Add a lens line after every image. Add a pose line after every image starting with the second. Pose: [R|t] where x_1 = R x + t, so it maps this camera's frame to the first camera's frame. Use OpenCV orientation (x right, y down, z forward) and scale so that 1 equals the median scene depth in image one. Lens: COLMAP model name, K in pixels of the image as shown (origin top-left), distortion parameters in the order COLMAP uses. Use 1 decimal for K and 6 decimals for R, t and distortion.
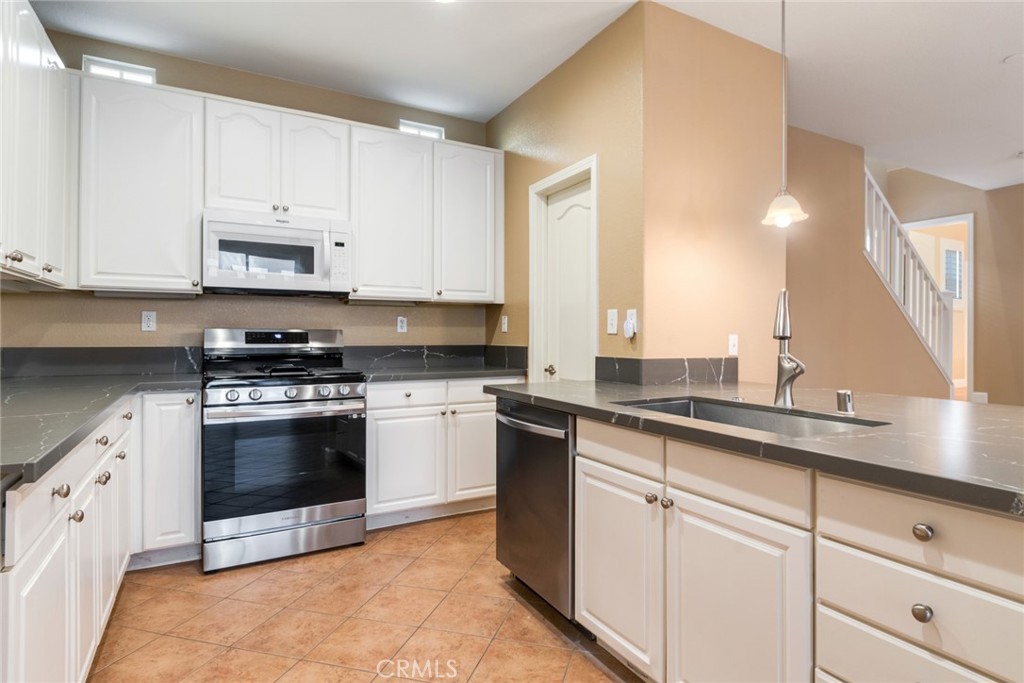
lens RADIAL K [[564.6, 0, 551.3], [0, 564.6, 336.7], [0, 0, 1]] dist [0.002643, 0.000016]
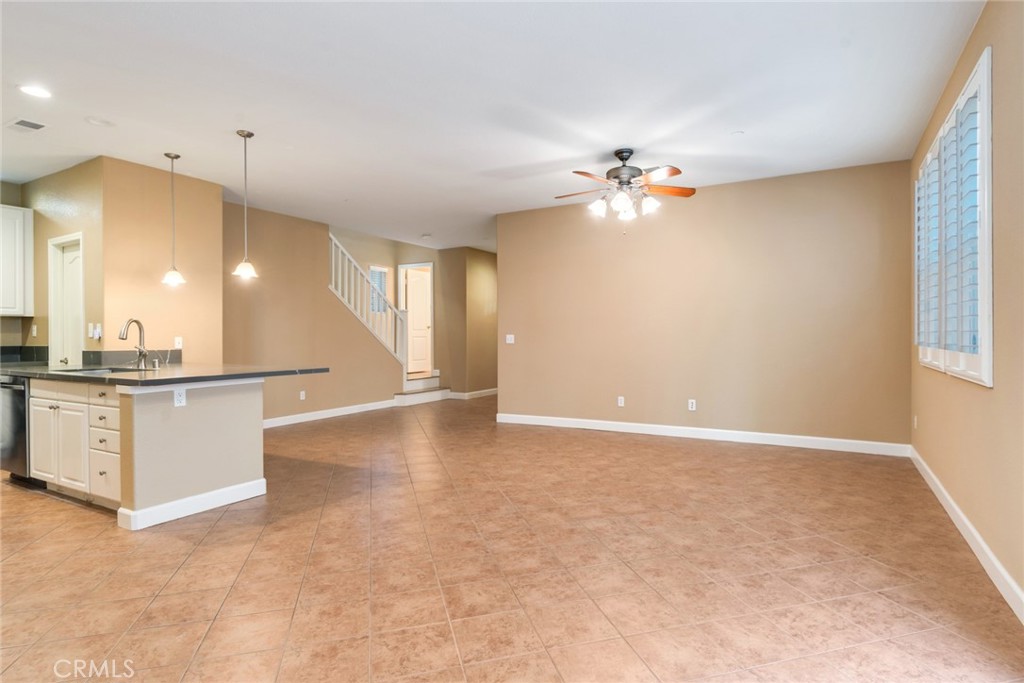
lens RADIAL K [[543.4, 0, 536.7], [0, 543.4, 338.8], [0, 0, 1]] dist [-0.000273, -0.002075]
pose [[0.867963, -0.009397, 0.496539, 0.443484], [0.008644, 0.999955, 0.003814, 0.004582], [-0.496553, 0.000981, 0.868006, -1.079505]]
